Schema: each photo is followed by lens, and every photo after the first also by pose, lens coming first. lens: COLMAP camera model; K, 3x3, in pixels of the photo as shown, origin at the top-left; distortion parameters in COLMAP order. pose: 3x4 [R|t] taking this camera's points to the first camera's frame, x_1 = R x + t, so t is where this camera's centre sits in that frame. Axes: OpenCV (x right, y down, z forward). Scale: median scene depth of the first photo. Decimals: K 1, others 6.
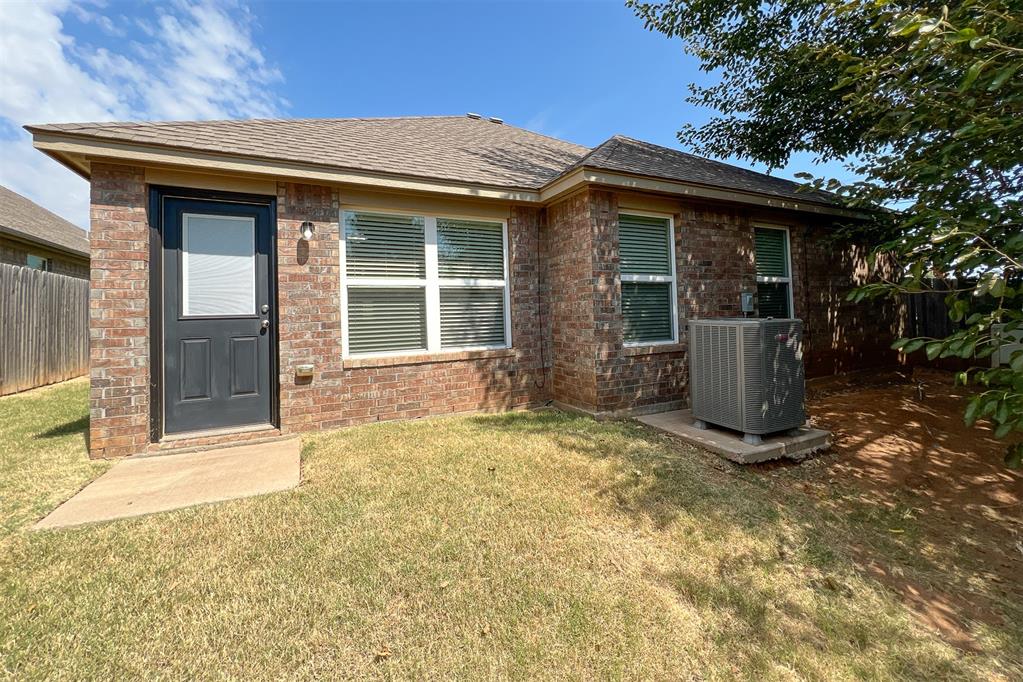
lens RADIAL K [[412.2, 0, 508.9], [0, 412.2, 304.9], [0, 0, 1]] dist [-0.000797, 0.000766]
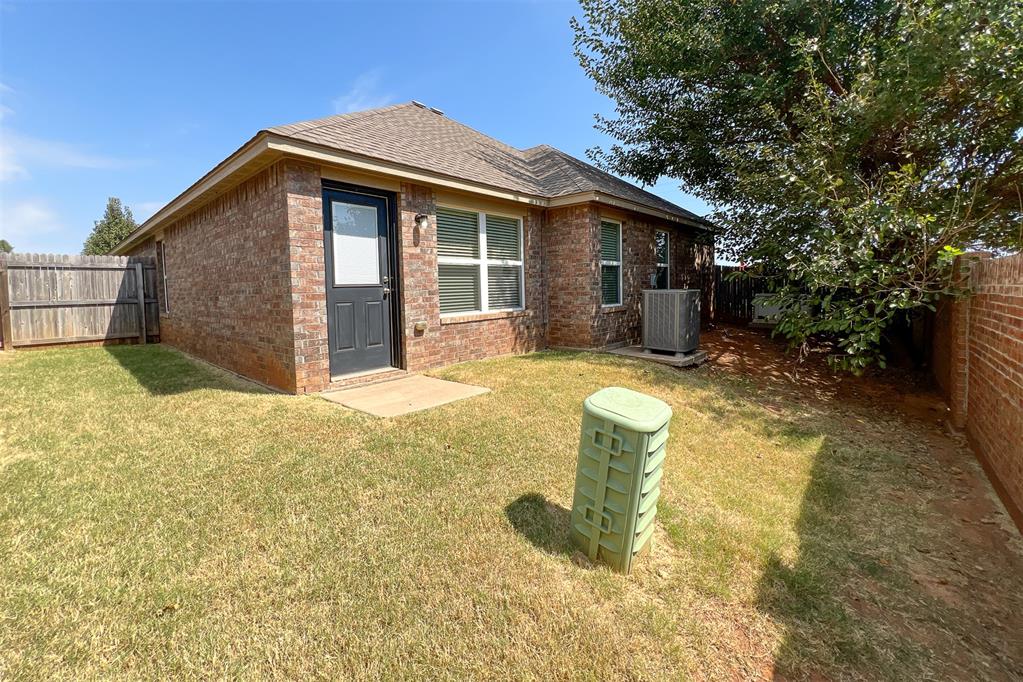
lens RADIAL K [[412.2, 0, 508.9], [0, 412.2, 304.9], [0, 0, 1]] dist [-0.000797, 0.000766]
pose [[0.924276, -0.008802, 0.381623, -0.638223], [-0.016193, 0.997930, 0.062235, 0.001890], [-0.381381, -0.063702, 0.922220, -0.301663]]
